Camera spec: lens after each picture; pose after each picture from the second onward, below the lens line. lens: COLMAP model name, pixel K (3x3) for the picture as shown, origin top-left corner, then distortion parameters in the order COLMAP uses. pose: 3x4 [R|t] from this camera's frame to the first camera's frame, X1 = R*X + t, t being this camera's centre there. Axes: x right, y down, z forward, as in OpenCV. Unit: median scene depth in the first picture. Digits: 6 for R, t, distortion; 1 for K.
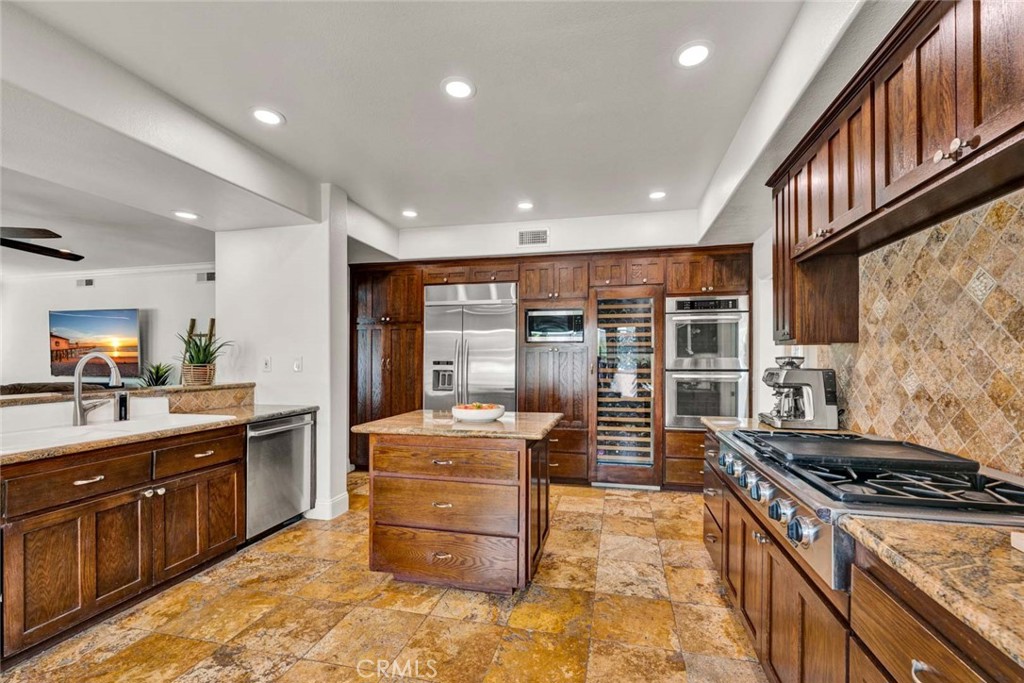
lens RADIAL K [[417.5, 0, 524.9], [0, 417.5, 359.4], [0, 0, 1]] dist [-0.001103, -0.000189]
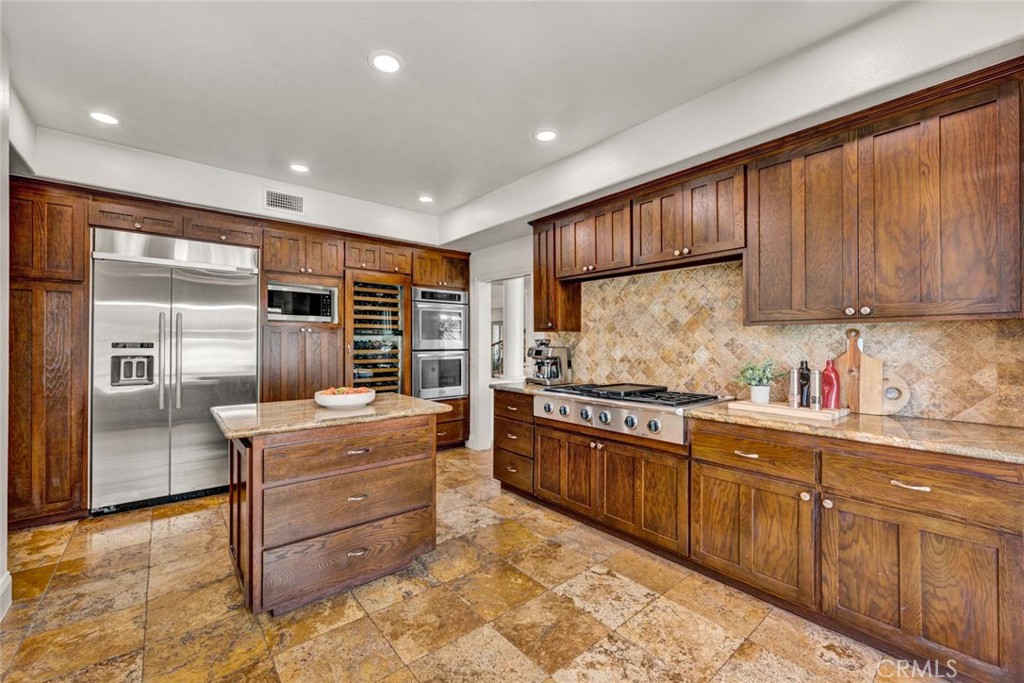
lens RADIAL K [[417.5, 0, 511.9], [0, 417.5, 341.4], [0, 0, 1]] dist [-0.001103, -0.000189]
pose [[0.609473, 0.002352, 0.792803, -0.675819], [-0.001964, 0.999997, -0.001457, 0.002898], [-0.792804, -0.000669, 0.609476, 0.155879]]
